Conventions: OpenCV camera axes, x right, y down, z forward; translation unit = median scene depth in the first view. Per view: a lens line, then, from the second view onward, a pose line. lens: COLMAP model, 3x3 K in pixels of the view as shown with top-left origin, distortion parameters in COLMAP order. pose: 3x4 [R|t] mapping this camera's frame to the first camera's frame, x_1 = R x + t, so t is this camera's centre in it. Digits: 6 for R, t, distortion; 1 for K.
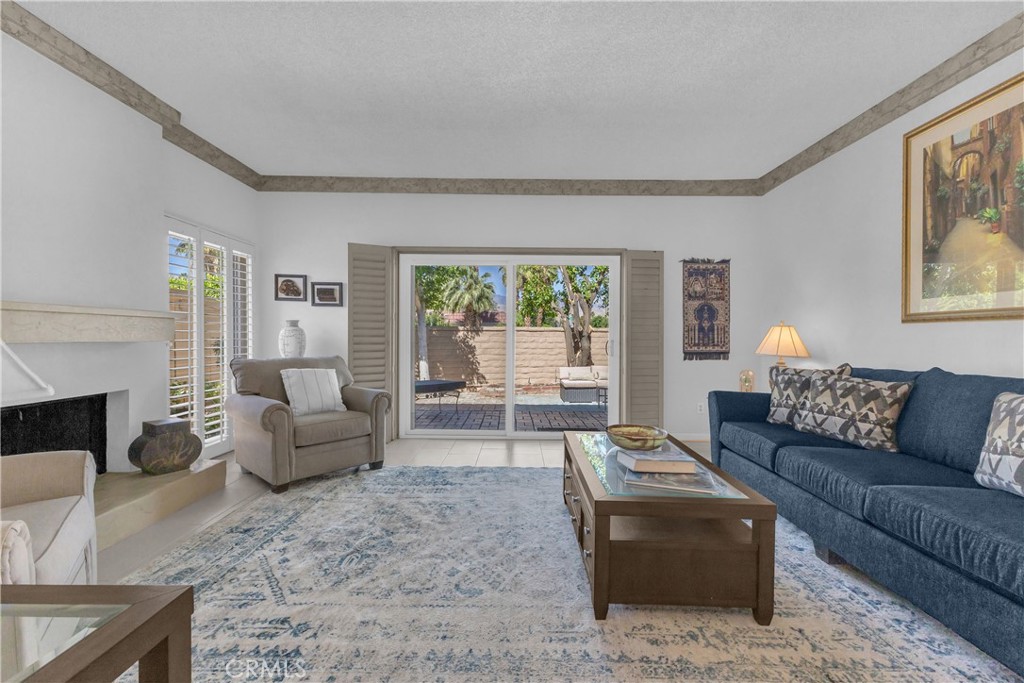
lens RADIAL K [[442.4, 0, 510.9], [0, 442.4, 339.3], [0, 0, 1]] dist [0.004724, 0.000711]
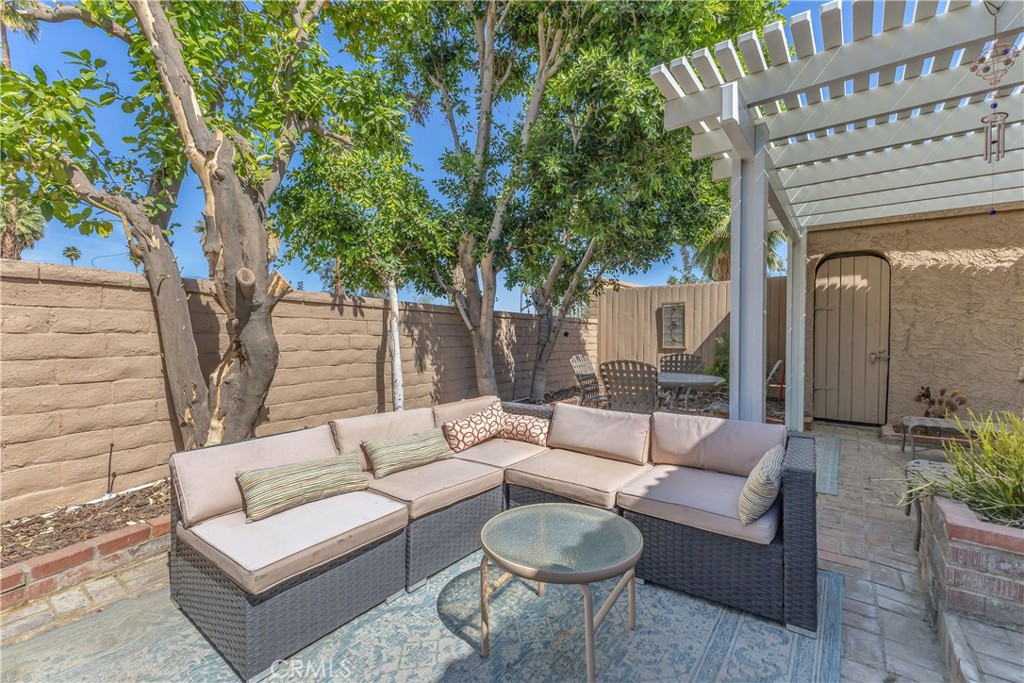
lens RADIAL K [[442.4, 0, 514.1], [0, 442.4, 340.2], [0, 0, 1]] dist [0.004724, 0.000711]
pose [[0.594008, -0.014778, 0.804323, 0.036419], [0.003615, 0.999870, 0.015702, 0.009180], [-0.804451, -0.006420, 0.593984, 0.667796]]
